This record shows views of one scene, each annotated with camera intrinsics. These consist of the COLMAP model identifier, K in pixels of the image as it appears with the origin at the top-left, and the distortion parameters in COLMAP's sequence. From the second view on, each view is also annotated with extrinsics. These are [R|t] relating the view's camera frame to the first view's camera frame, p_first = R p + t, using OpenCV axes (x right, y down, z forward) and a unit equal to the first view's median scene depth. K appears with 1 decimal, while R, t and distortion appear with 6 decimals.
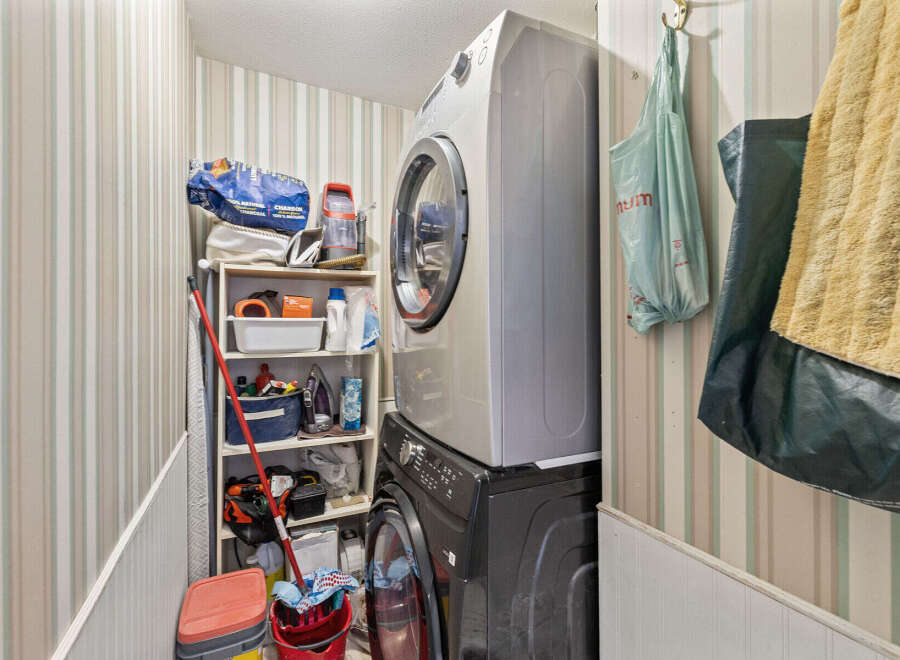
lens RADIAL K [[416.2, 0, 452.0], [0, 416.2, 328.8], [0, 0, 1]] dist [0.000696, -0.000296]
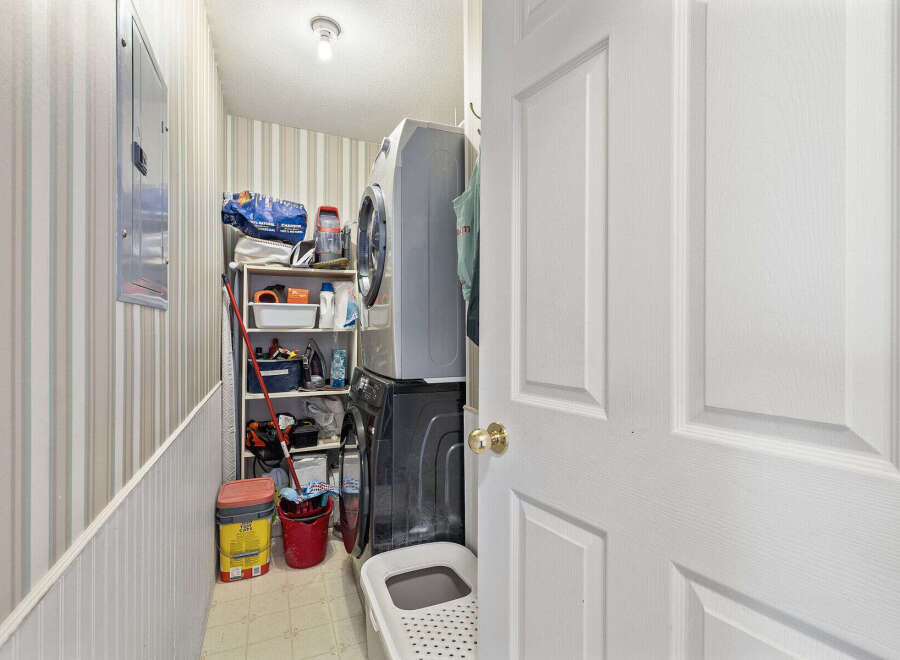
lens RADIAL K [[416.2, 0, 452.0], [0, 416.2, 328.8], [0, 0, 1]] dist [0.000696, -0.000296]
pose [[0.999181, 0.000994, -0.040451, 0.204812], [-0.001134, 0.999993, -0.003438, 0.063056], [0.040448, 0.003481, 0.999176, -0.379475]]
